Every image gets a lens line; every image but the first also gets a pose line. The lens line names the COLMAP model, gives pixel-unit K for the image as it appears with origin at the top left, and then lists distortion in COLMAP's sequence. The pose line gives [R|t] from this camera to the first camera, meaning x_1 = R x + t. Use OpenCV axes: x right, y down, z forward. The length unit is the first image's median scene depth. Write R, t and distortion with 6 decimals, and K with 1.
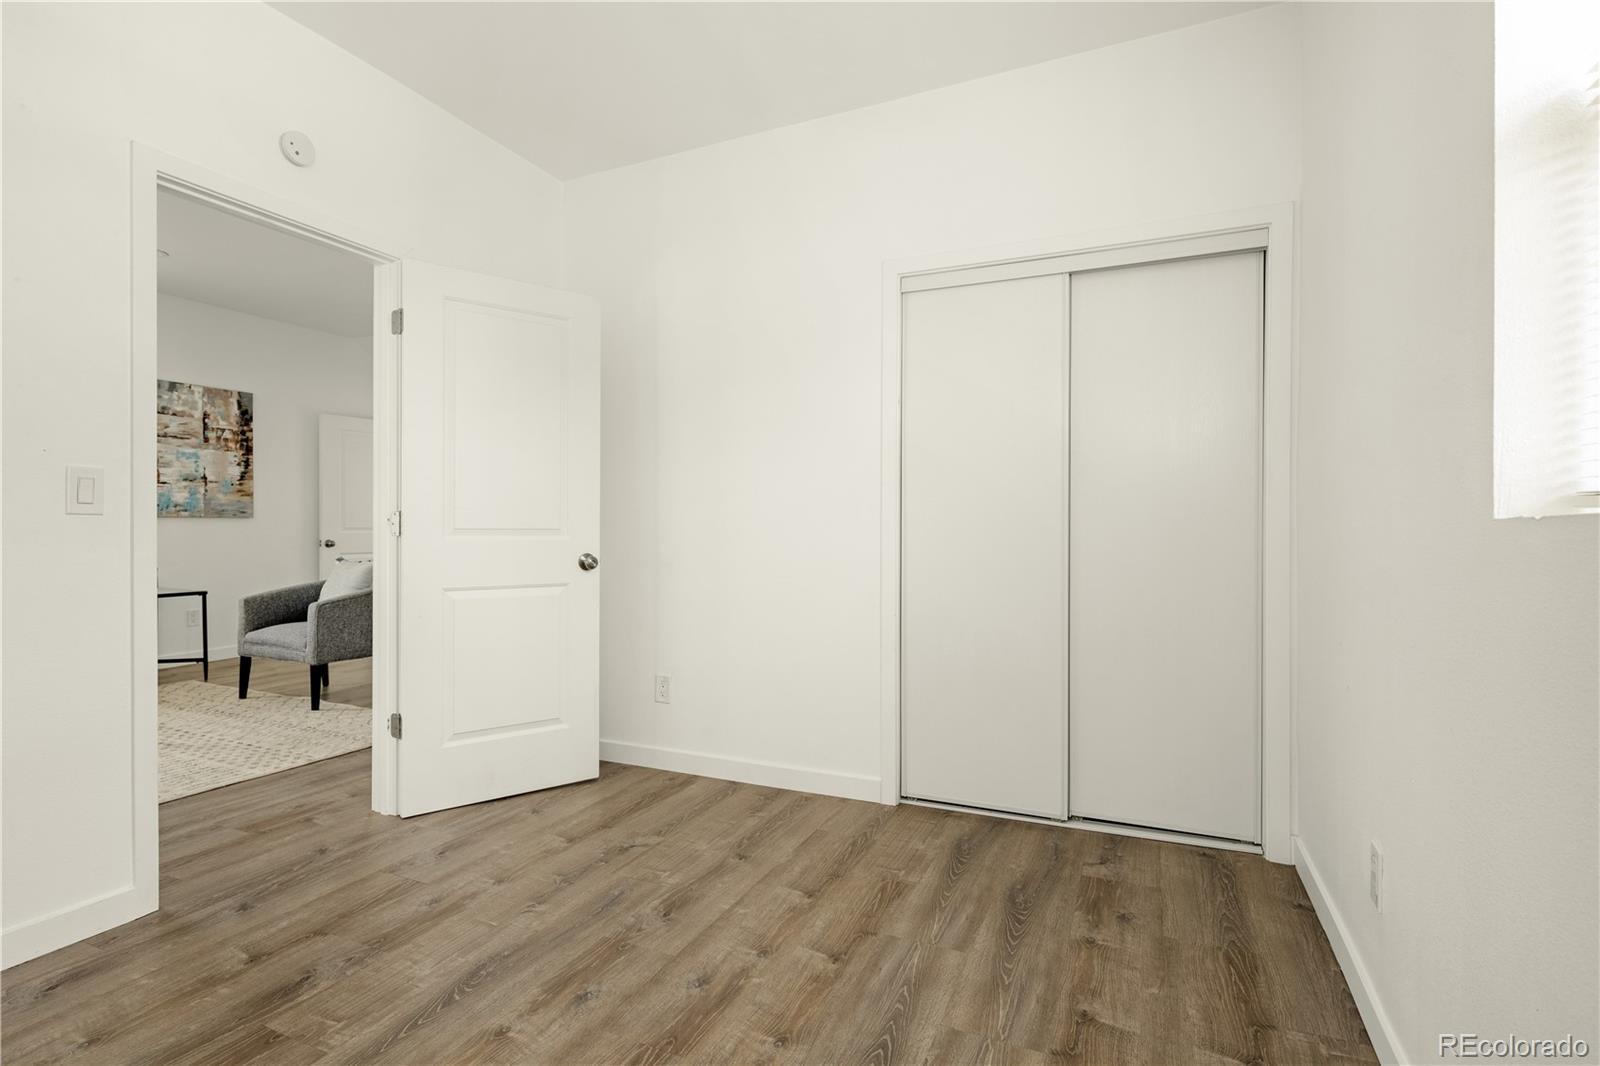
lens RADIAL K [[767.9, 0, 800.0], [0, 767.9, 533.0], [0, 0, 1]] dist [-0.015772, -0.000195]
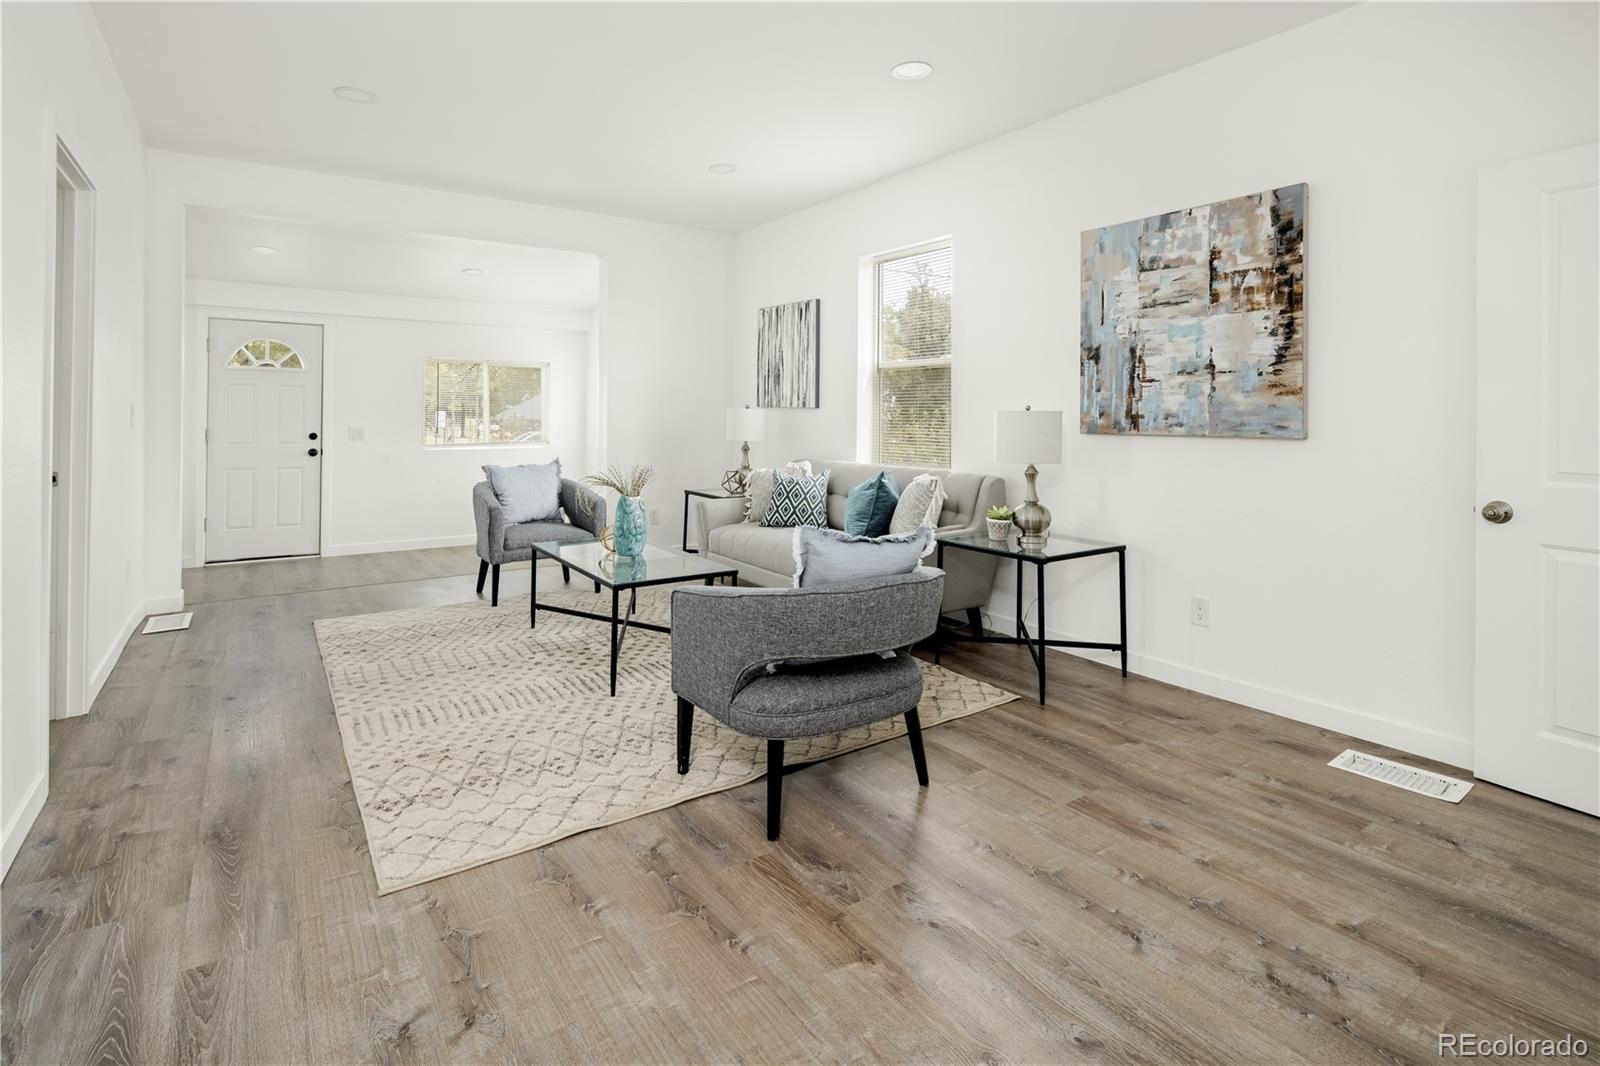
lens RADIAL K [[784.0, 0, 794.5], [0, 784.0, 414.9], [0, 0, 1]] dist [0.000033, -0.000302]
pose [[-0.529968, -0.012039, -0.847932, -0.131291], [-0.019597, 0.999806, -0.001947, -0.029532], [0.847791, 0.015585, -0.530101, 1.046578]]
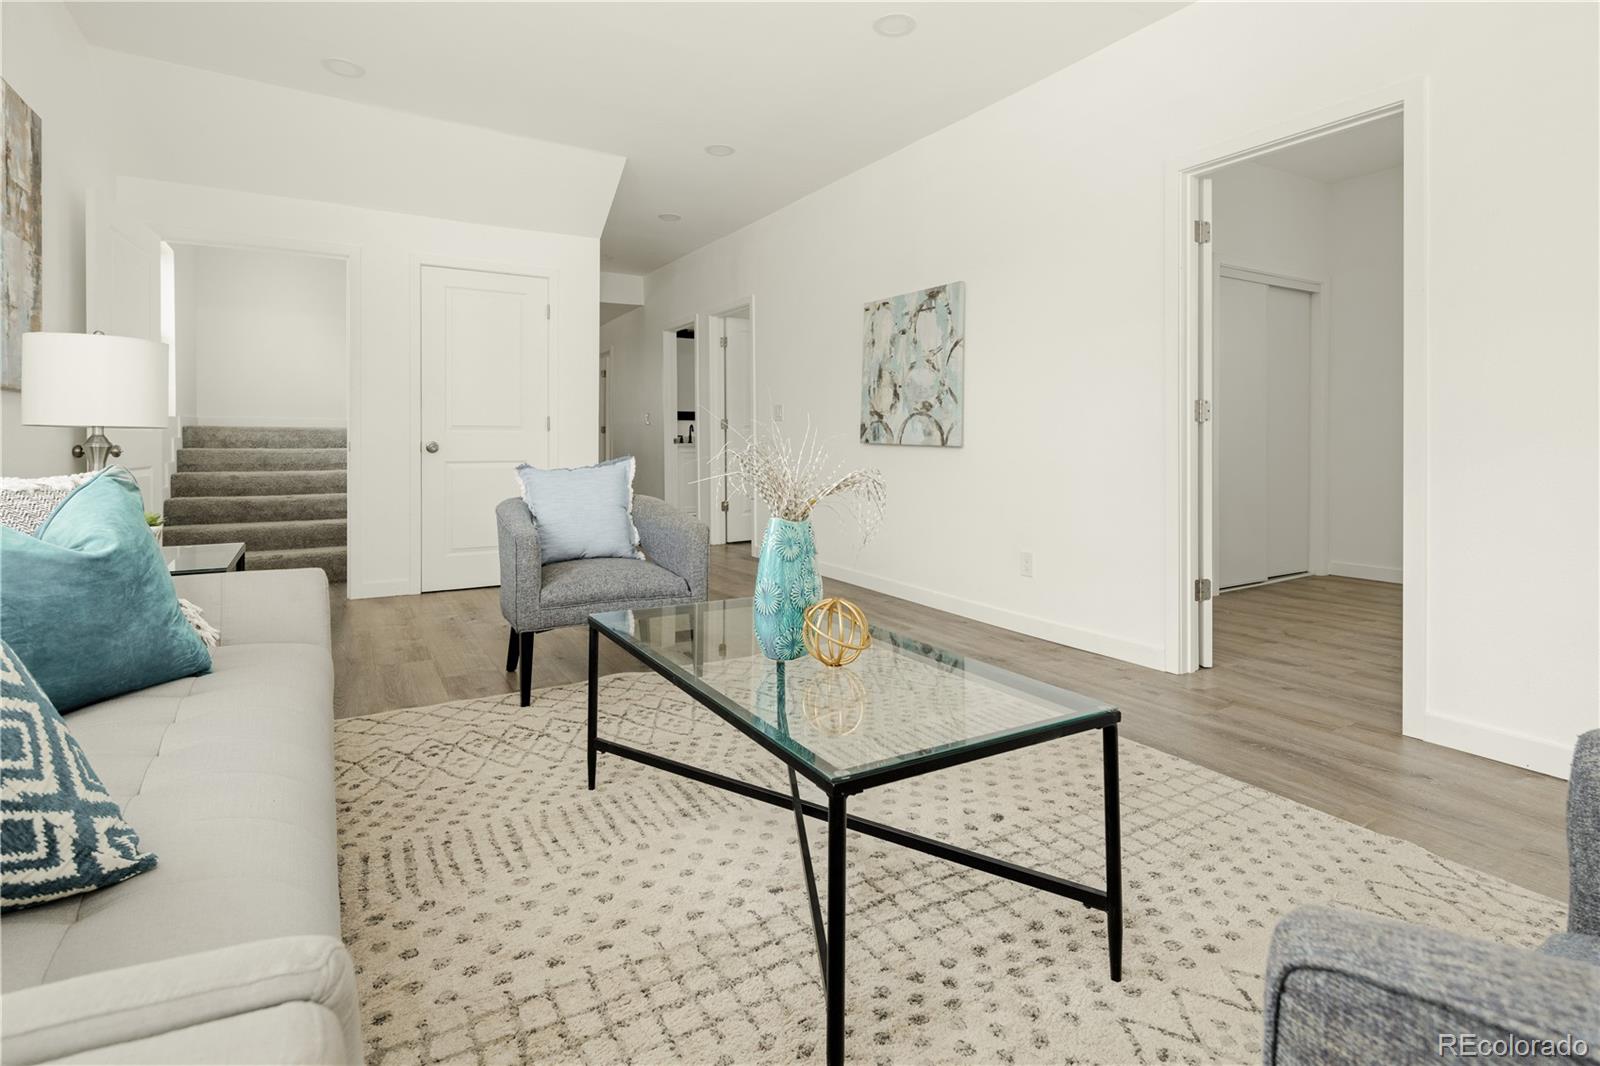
lens RADIAL K [[788.4, 0, 793.0], [0, 788.4, 433.3], [0, 0, 1]] dist [0.017450, -0.000290]
pose [[0.594222, 0.002306, 0.804298, -0.882954], [0.007111, 0.999942, -0.008120, 0.011285], [-0.804270, 0.010544, 0.594171, 0.377765]]
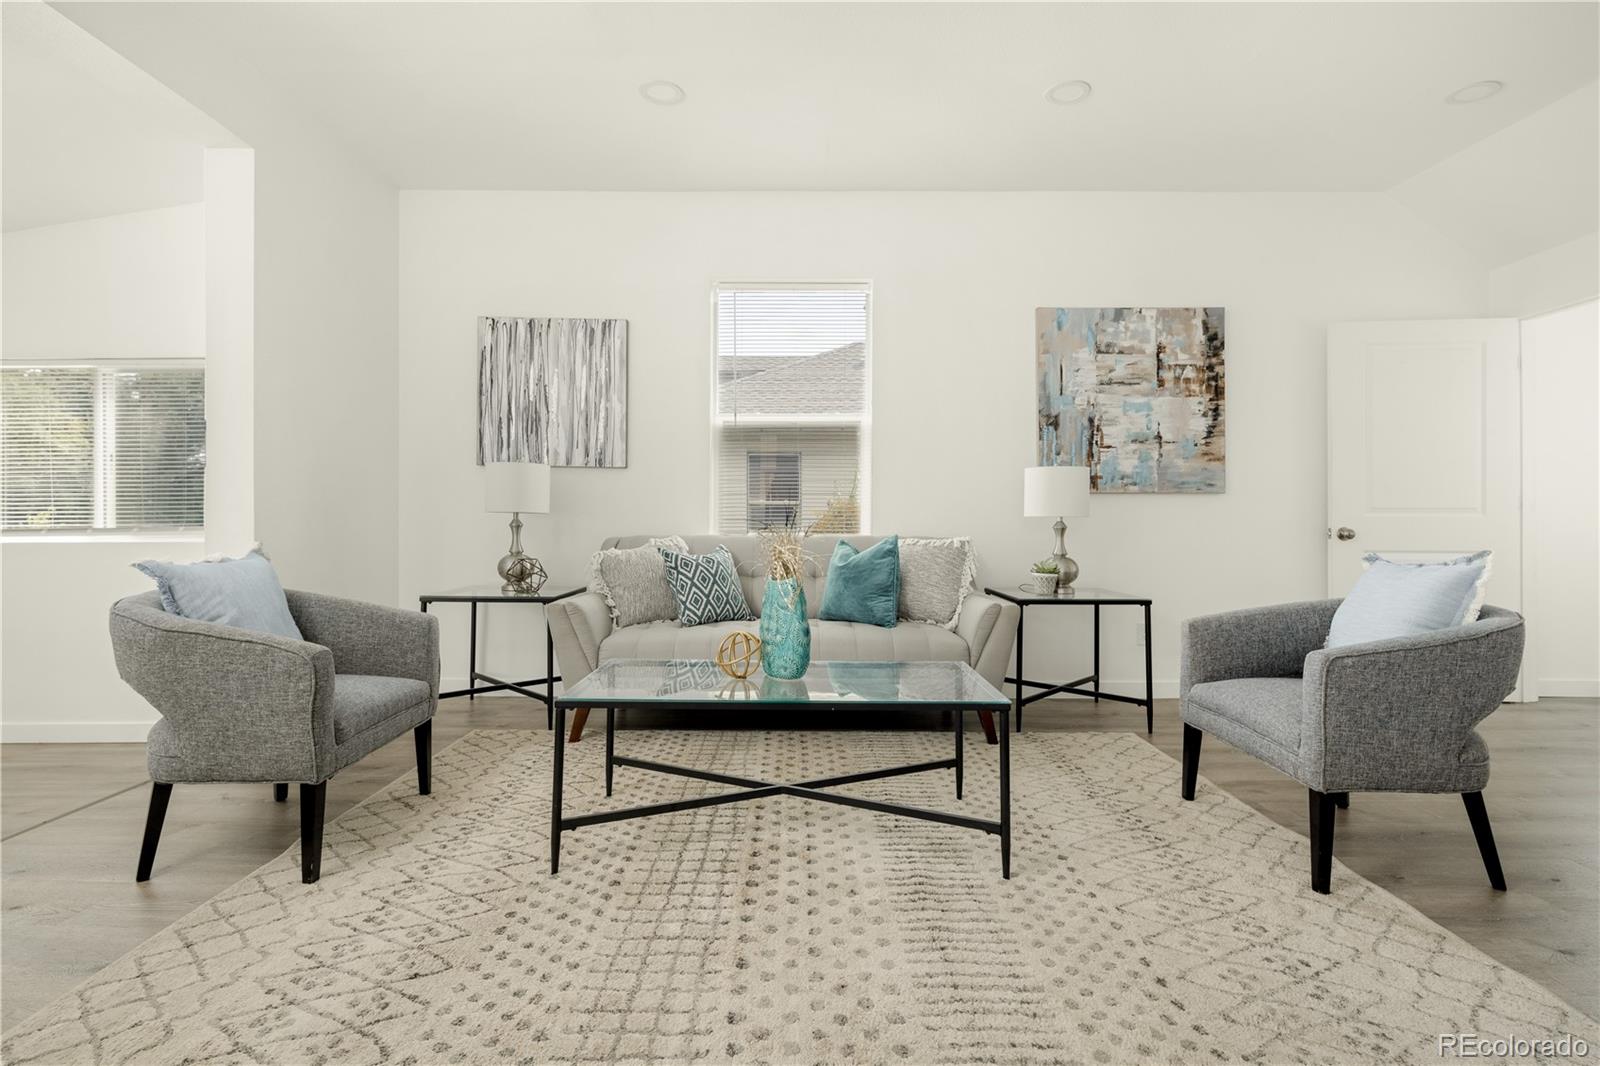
lens RADIAL K [[778.3, 0, 796.2], [0, 778.3, 524.0], [0, 0, 1]] dist [0.003174, -0.000284]
pose [[0.401051, -0.004966, -0.916042, -0.256020], [-0.007362, 0.999936, -0.008644, 0.016813], [0.916026, 0.010210, 0.400988, 0.402467]]
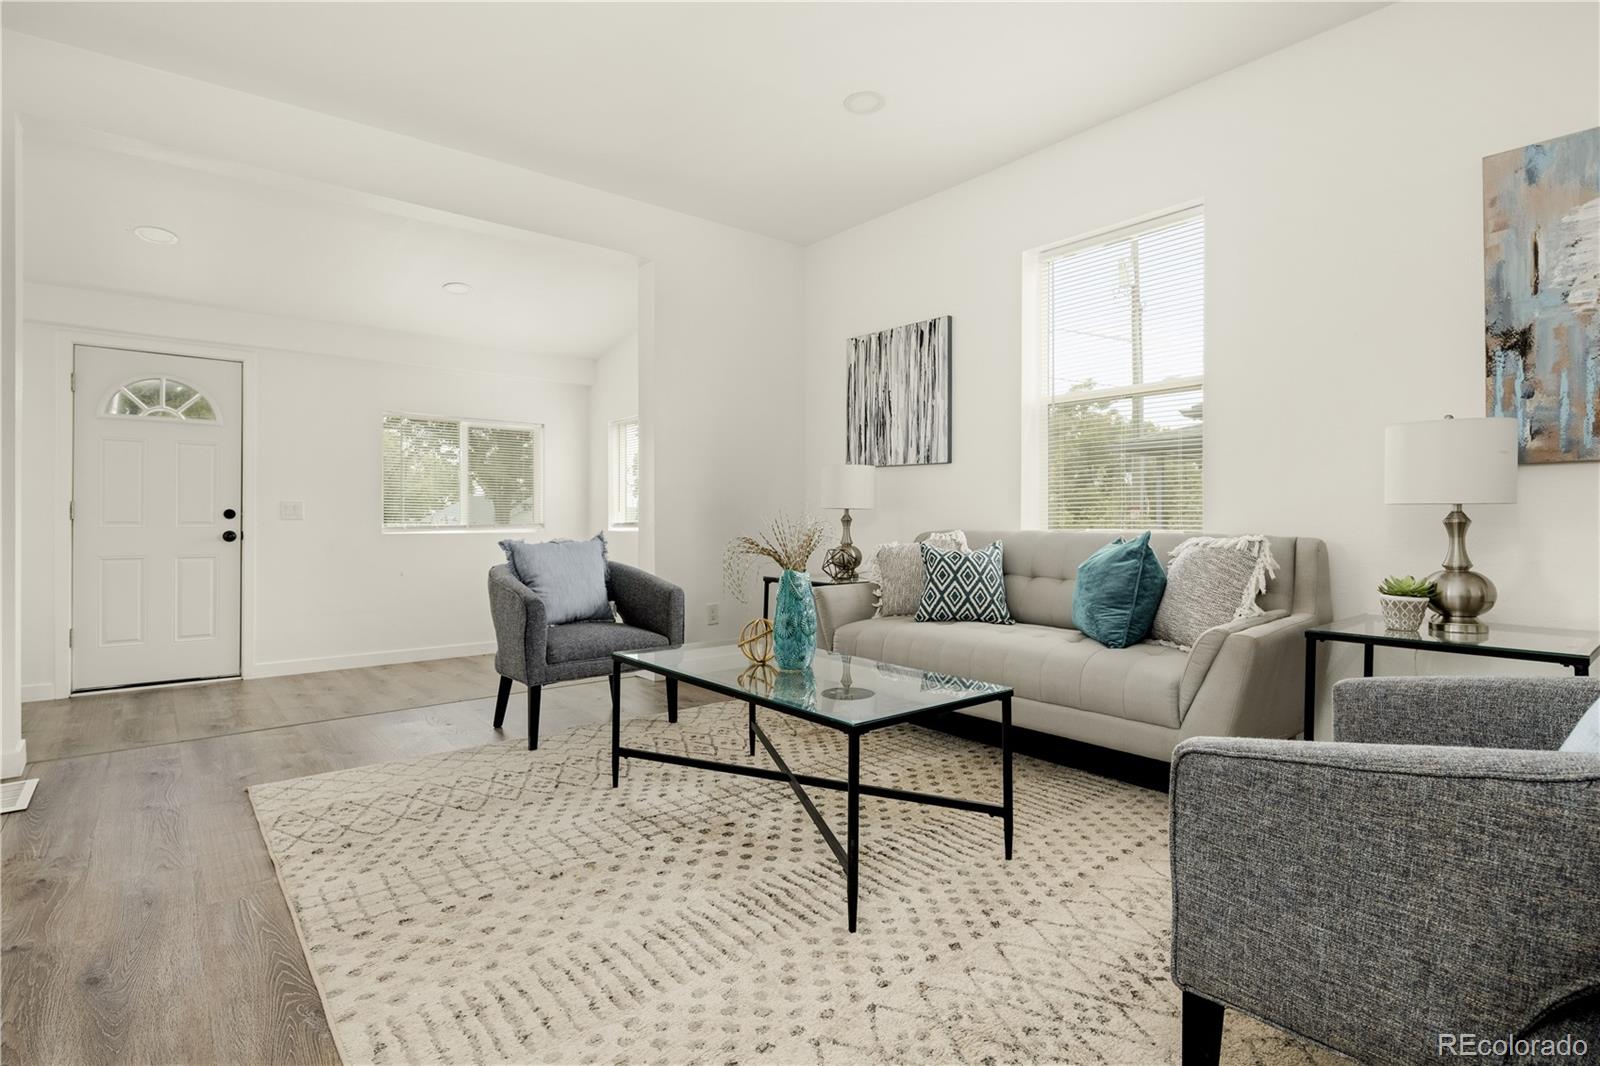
lens RADIAL K [[790.5, 0, 795.6], [0, 790.5, 520.2], [0, 0, 1]] dist [0.000100, -0.000896]
pose [[-0.456203, -0.006092, -0.889855, -0.259256], [-0.010340, 0.999945, -0.001545, 0.015772], [0.889816, 0.008496, -0.456241, 0.757038]]
